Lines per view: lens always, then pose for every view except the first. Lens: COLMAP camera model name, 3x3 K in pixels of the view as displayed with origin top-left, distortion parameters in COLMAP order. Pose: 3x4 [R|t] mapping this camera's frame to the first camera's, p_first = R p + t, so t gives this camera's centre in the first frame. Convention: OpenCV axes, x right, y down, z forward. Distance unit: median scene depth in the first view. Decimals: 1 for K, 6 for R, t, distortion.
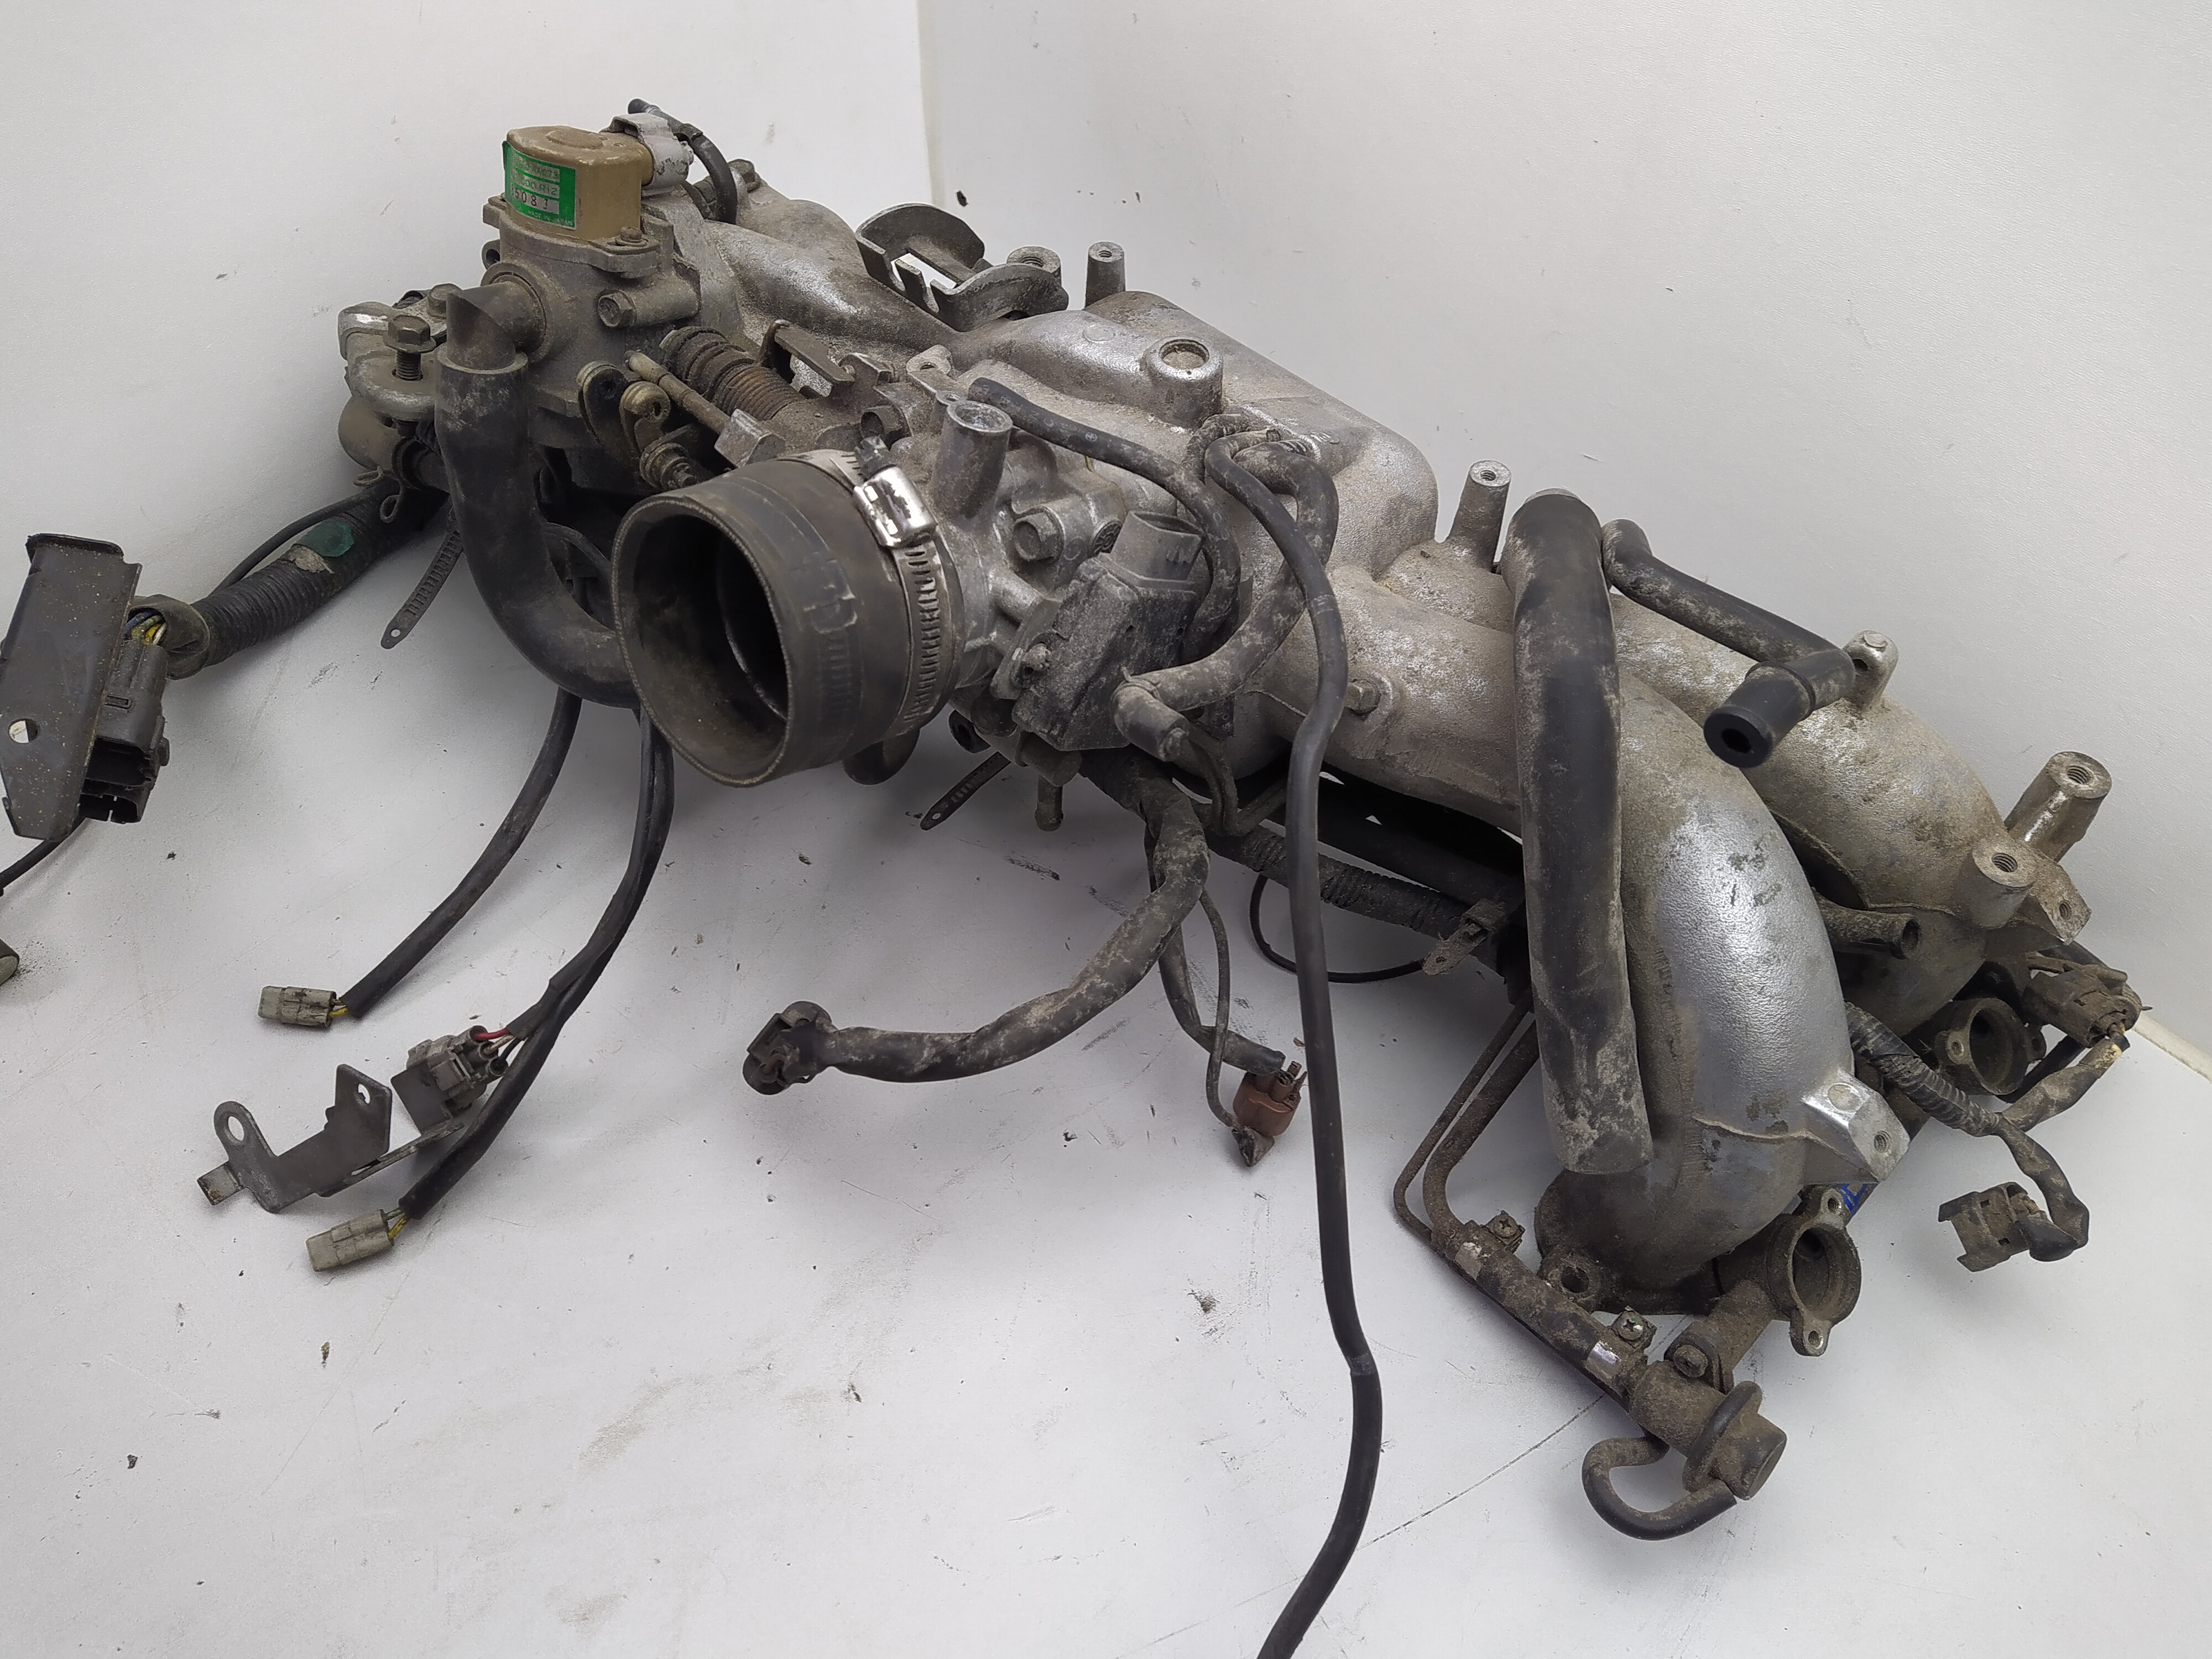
lens RADIAL K [[1687.3, 0, 1116.8], [0, 1687.3, 811.5], [0, 0, 1]] dist [0.178618, -0.259401]
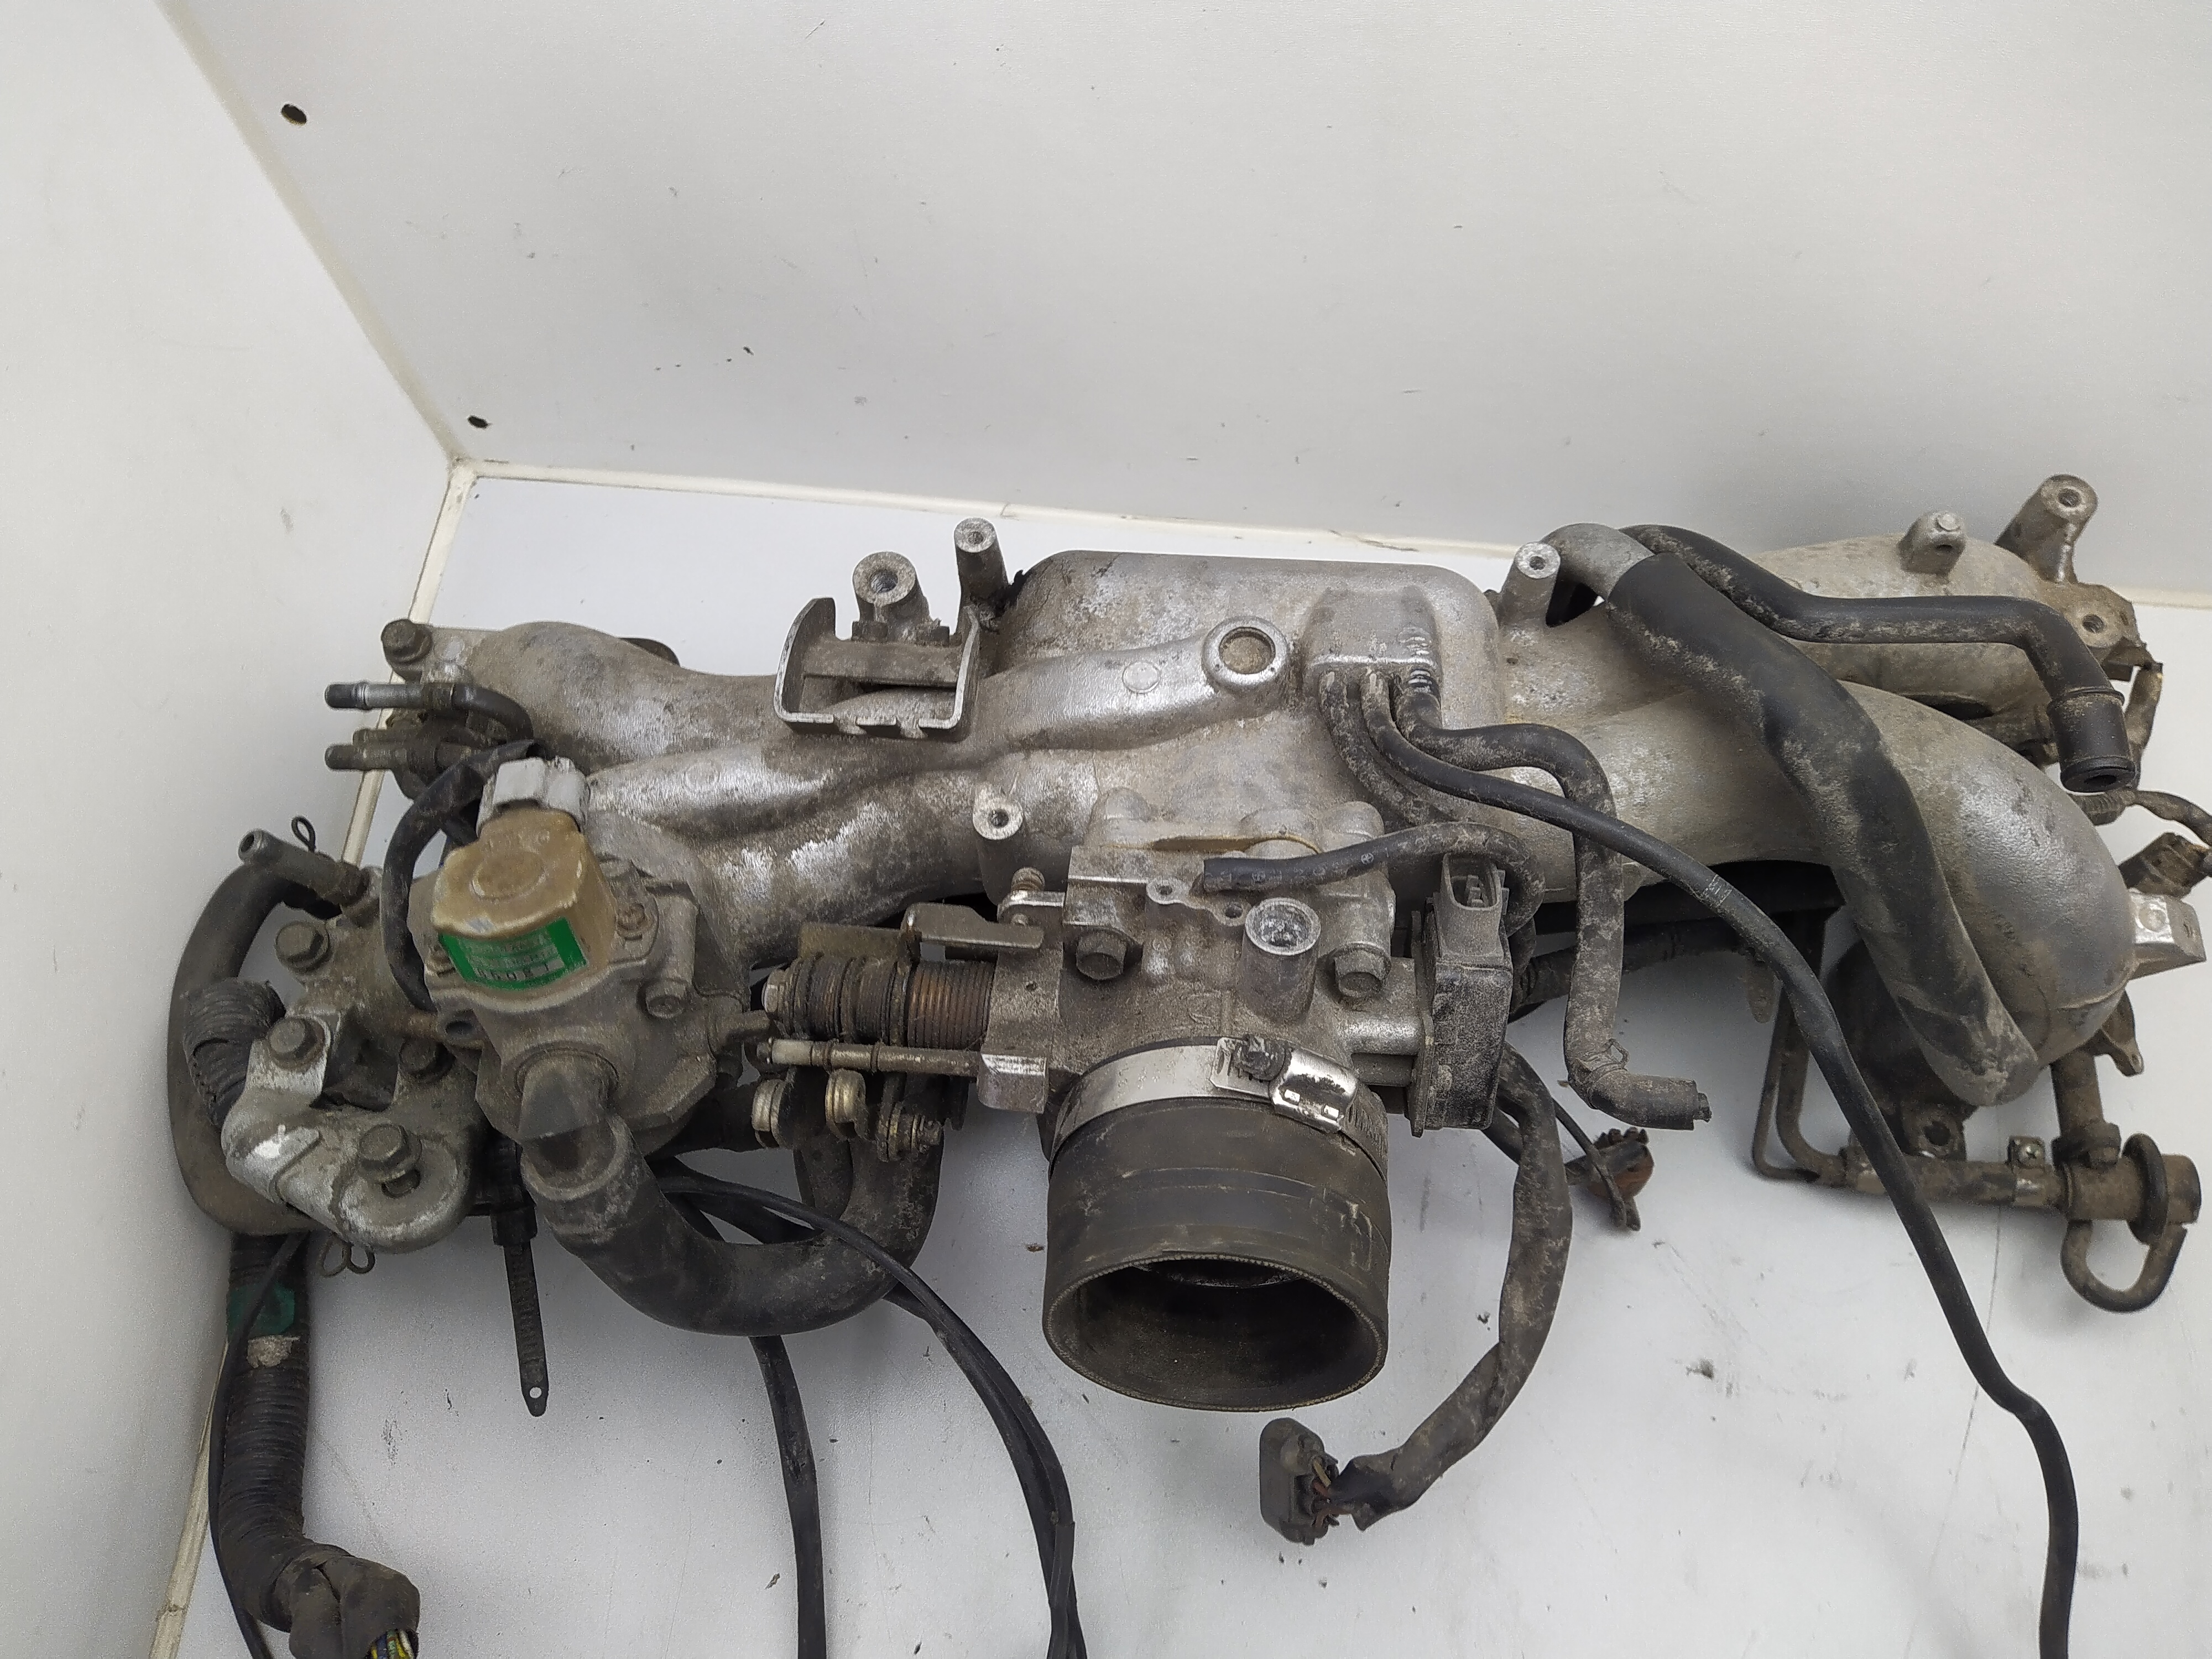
lens RADIAL K [[1687.3, 0, 1116.8], [0, 1687.3, 811.5], [0, 0, 1]] dist [0.178618, -0.259401]
pose [[0.764491, -0.600292, 0.234955, -0.286798], [0.526730, 0.791816, 0.309165, -0.538572], [-0.371630, -0.112596, 0.921528, 0.204035]]
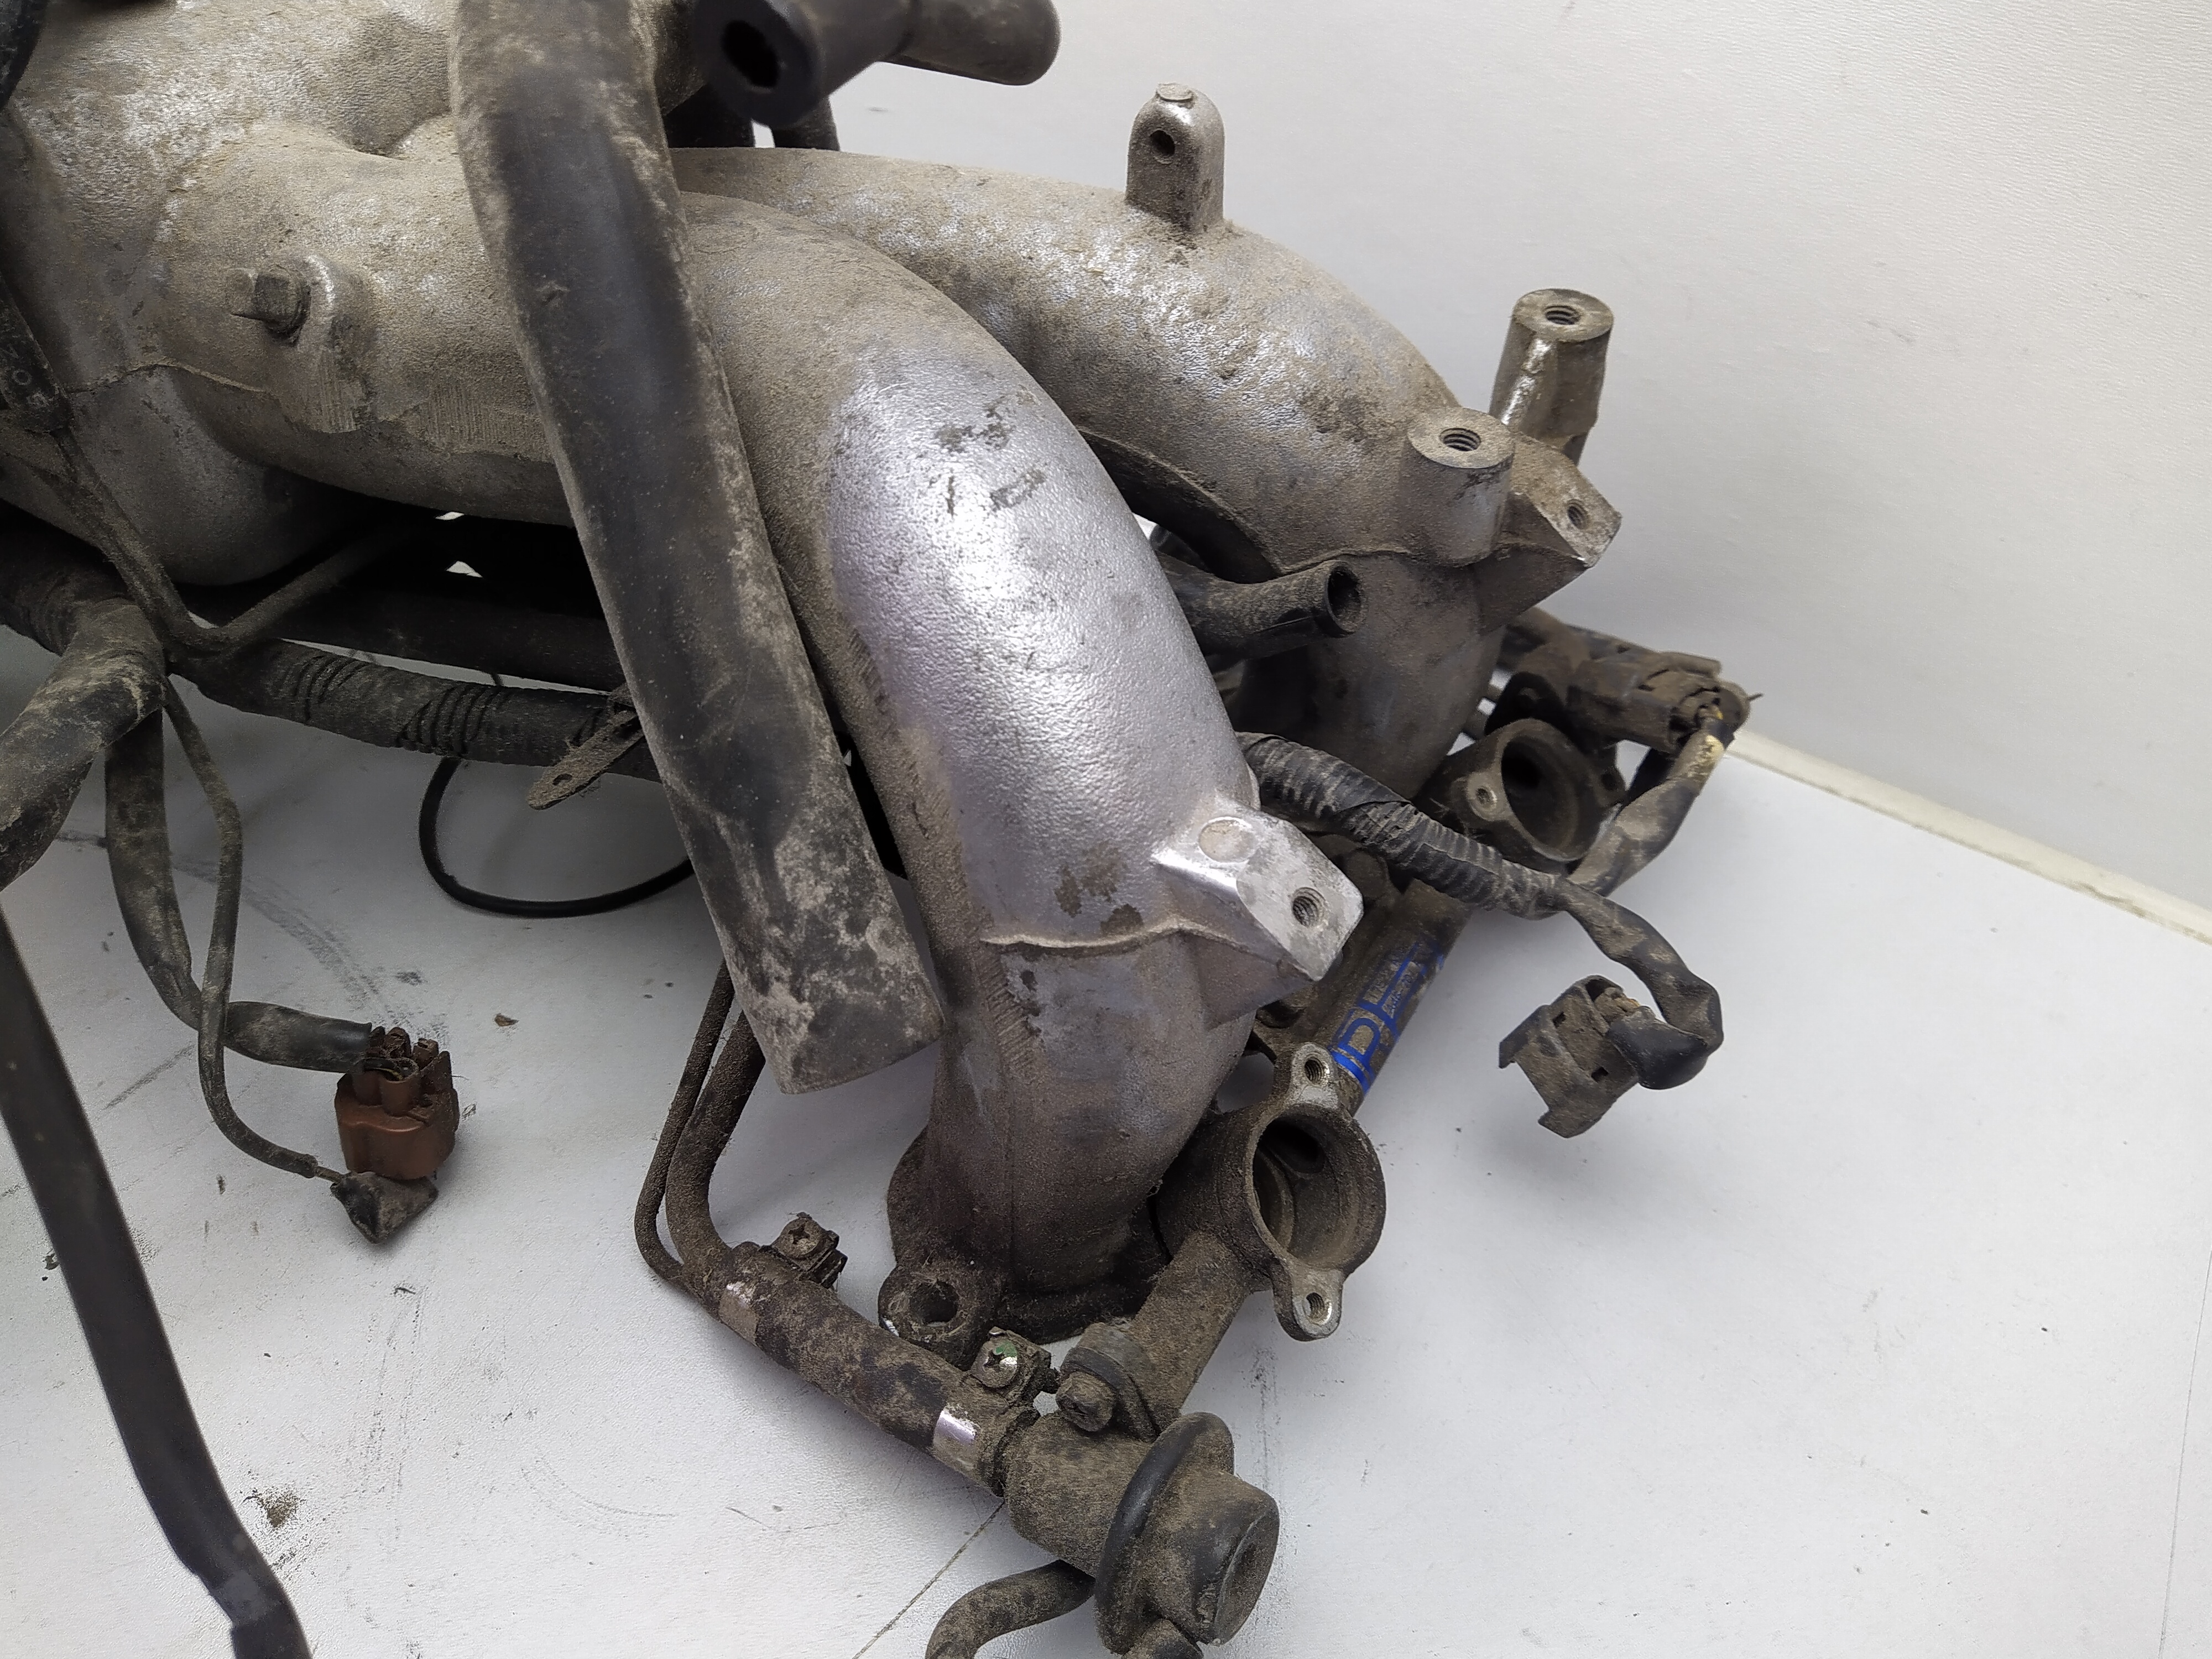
lens RADIAL K [[1642.4, 0, 1111.4], [0, 1642.4, 818.2], [0, 0, 1]] dist [0.119016, -0.178849]
pose [[0.973754, -0.180156, 0.139090, 0.289333], [0.190109, 0.979814, -0.061830, 0.167880], [-0.125143, 0.086649, 0.988348, 0.459210]]
